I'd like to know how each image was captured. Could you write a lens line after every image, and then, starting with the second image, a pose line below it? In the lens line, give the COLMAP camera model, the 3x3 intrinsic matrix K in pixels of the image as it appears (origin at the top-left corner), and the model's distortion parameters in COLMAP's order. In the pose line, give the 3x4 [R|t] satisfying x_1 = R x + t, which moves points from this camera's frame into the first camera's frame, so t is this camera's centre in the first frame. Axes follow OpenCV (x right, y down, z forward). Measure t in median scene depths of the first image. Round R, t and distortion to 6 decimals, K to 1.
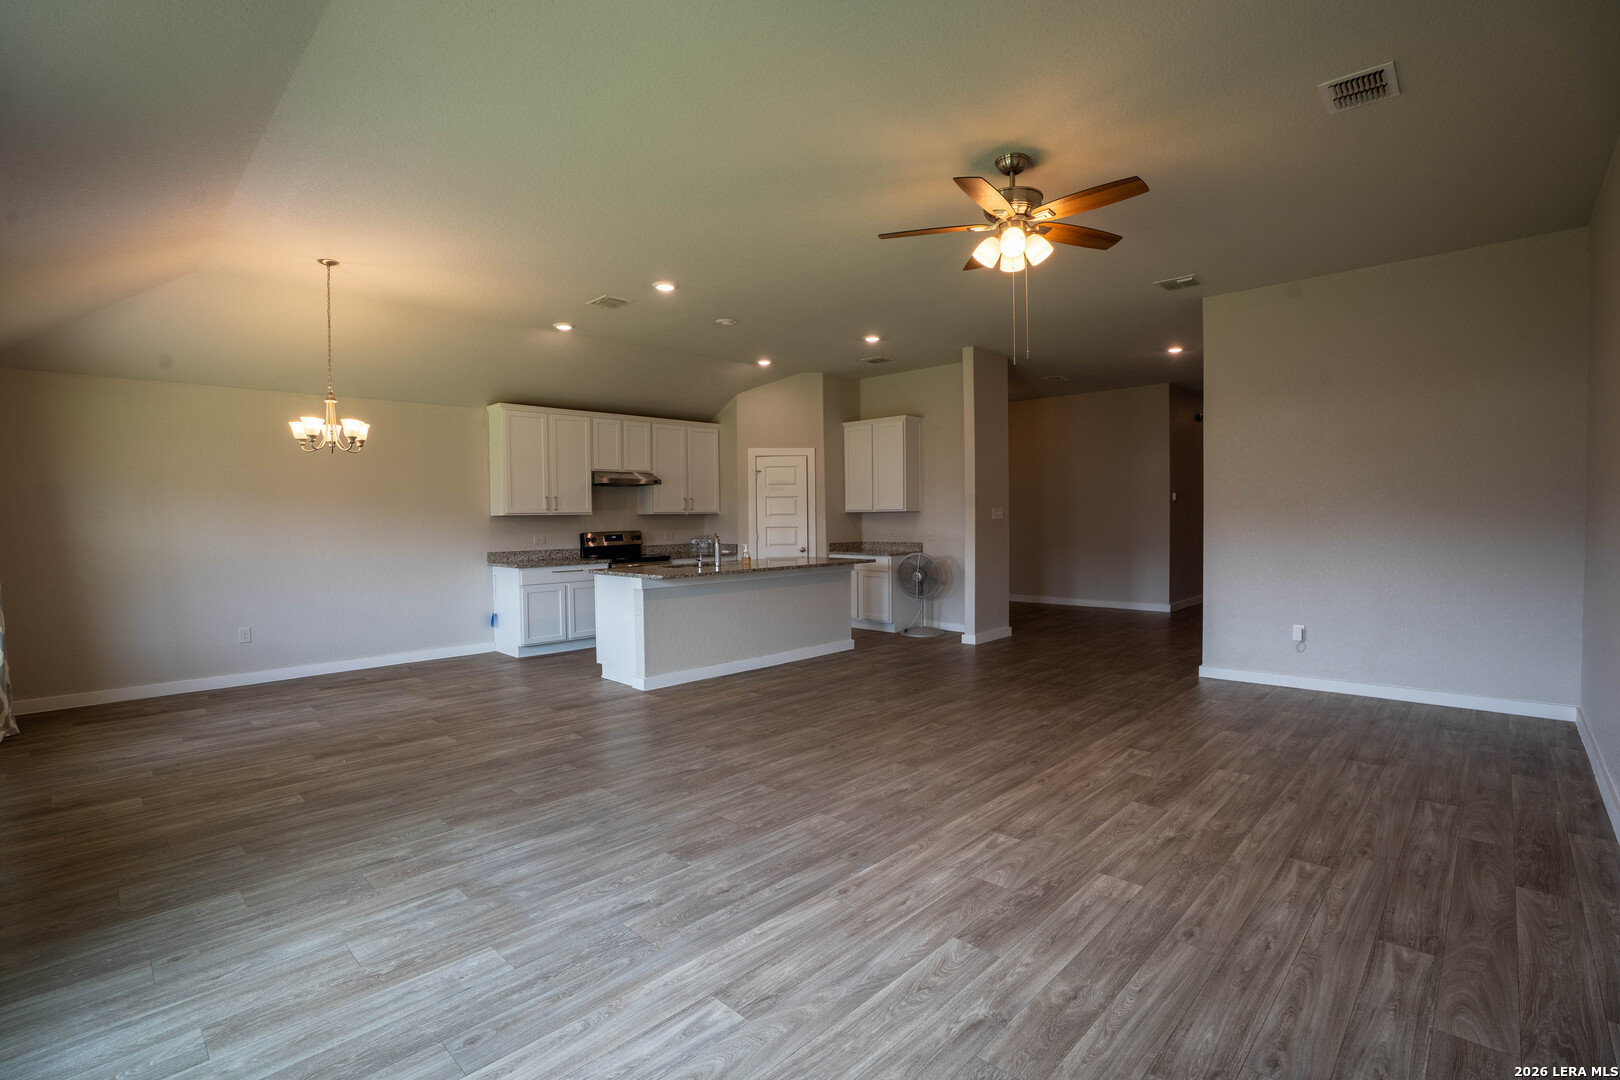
lens RADIAL K [[749.0, 0, 804.6], [0, 749.0, 569.9], [0, 0, 1]] dist [-0.067891, 0.017592]
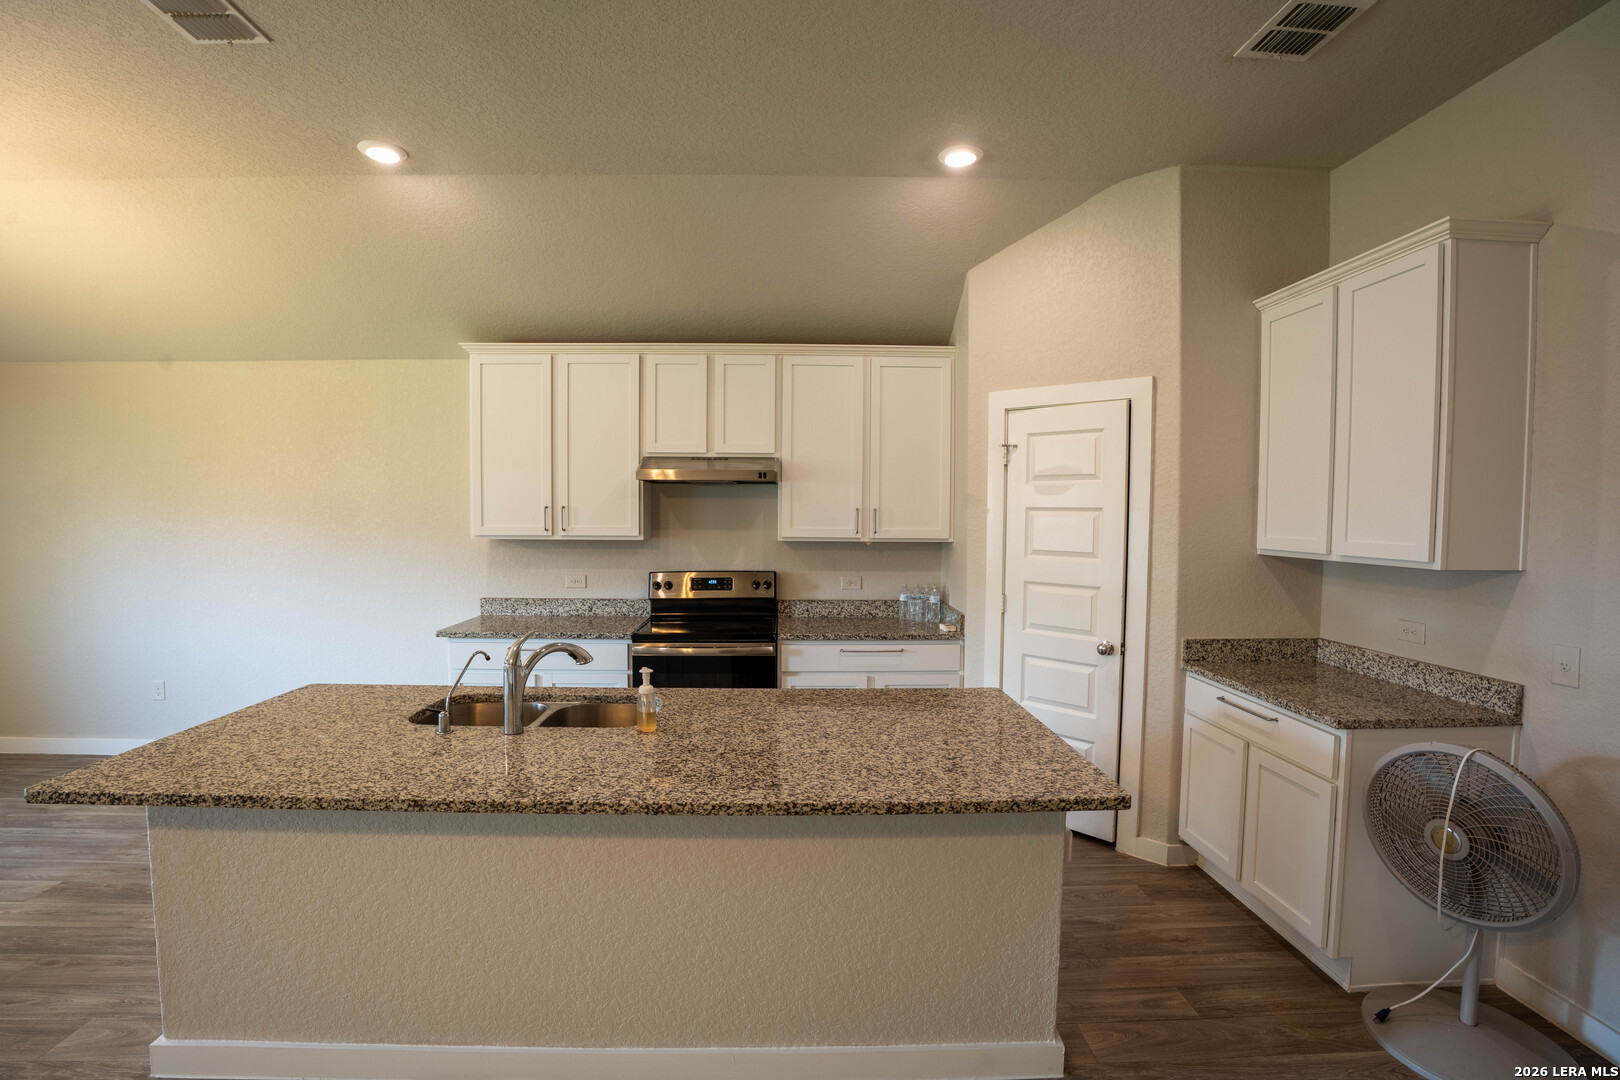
lens RADIAL K [[749.0, 0, 806.2], [0, 749.0, 545.2], [0, 0, 1]] dist [-0.067891, 0.017592]
pose [[0.717935, 0.046268, -0.694571, 0.167100], [-0.063720, 0.997968, 0.000615, -0.080130], [0.693188, 0.043817, 0.719424, 0.717662]]
